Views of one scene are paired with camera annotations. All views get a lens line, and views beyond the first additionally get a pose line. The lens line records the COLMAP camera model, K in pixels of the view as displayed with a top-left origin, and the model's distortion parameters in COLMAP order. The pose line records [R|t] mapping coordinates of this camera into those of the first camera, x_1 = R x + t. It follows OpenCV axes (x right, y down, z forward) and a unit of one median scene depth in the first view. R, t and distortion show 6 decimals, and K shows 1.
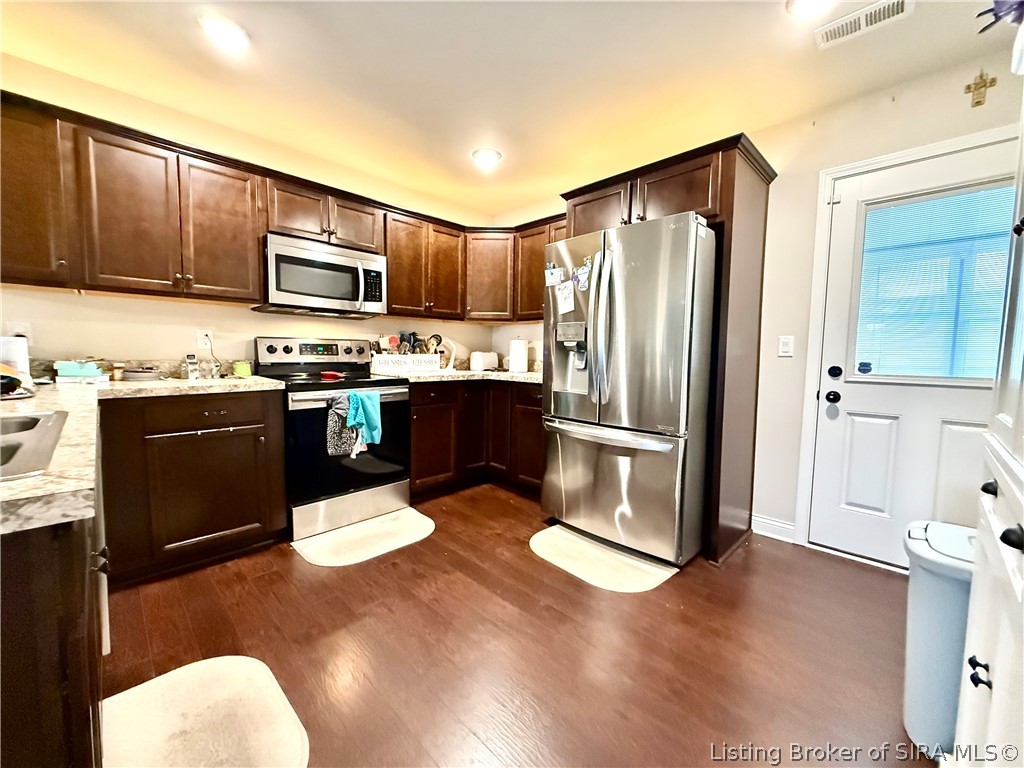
lens RADIAL K [[406.0, 0, 509.5], [0, 406.0, 384.2], [0, 0, 1]] dist [0.000576, 0.000044]
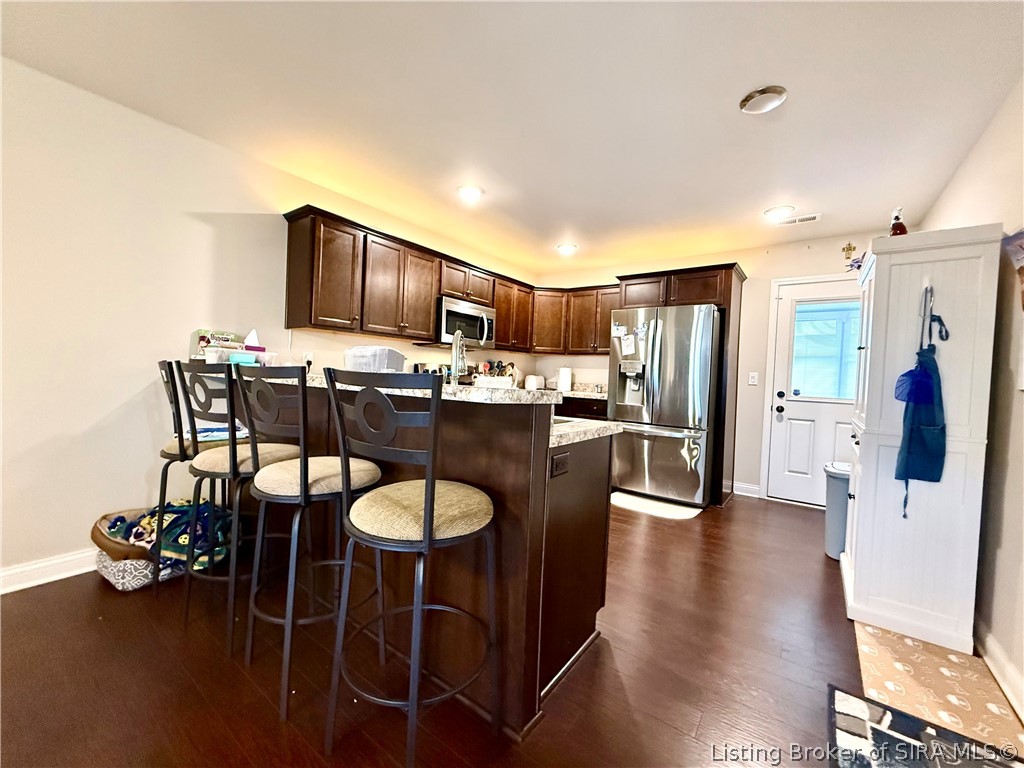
lens RADIAL K [[413.8, 0, 513.6], [0, 413.8, 384.0], [0, 0, 1]] dist [0.021666, 0.000098]
pose [[0.986564, 0.021353, 0.161976, -0.533362], [-0.013694, 0.998741, -0.048255, 0.022629], [-0.162802, 0.045389, 0.985614, -0.497548]]
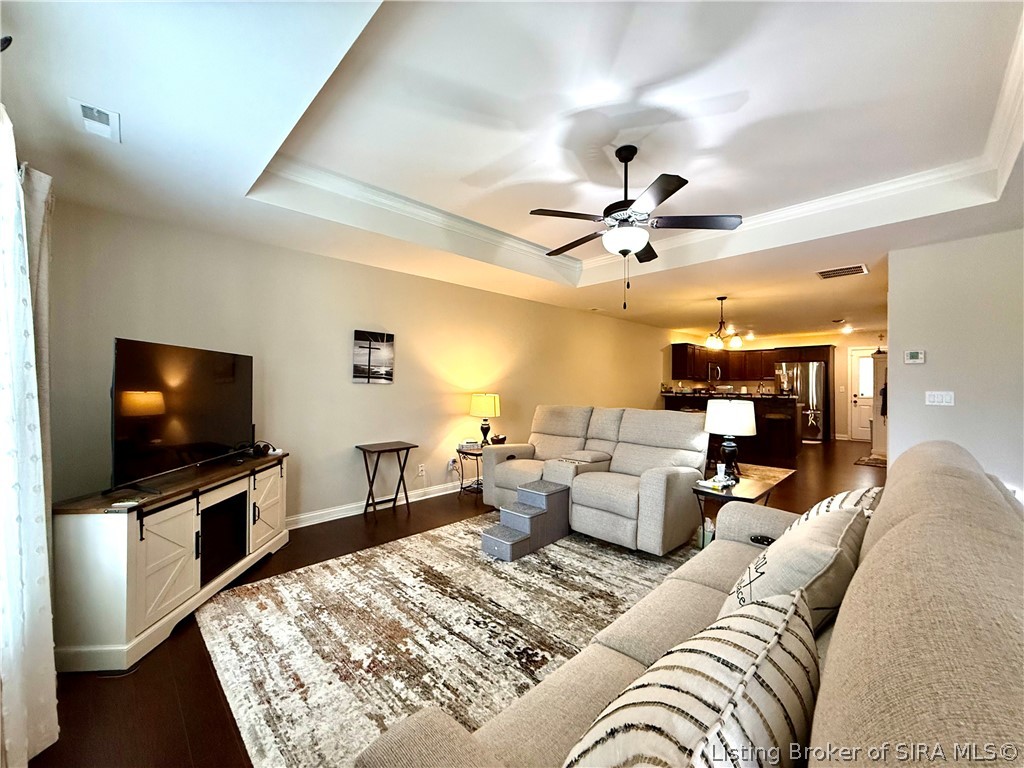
lens RADIAL K [[406.0, 0, 509.5], [0, 406.0, 384.2], [0, 0, 1]] dist [0.000576, 0.000044]
pose [[0.999868, -0.011074, -0.011900, -2.317495], [0.010111, 0.996888, -0.078175, 0.121966], [0.012729, 0.078044, 0.996869, -2.759761]]
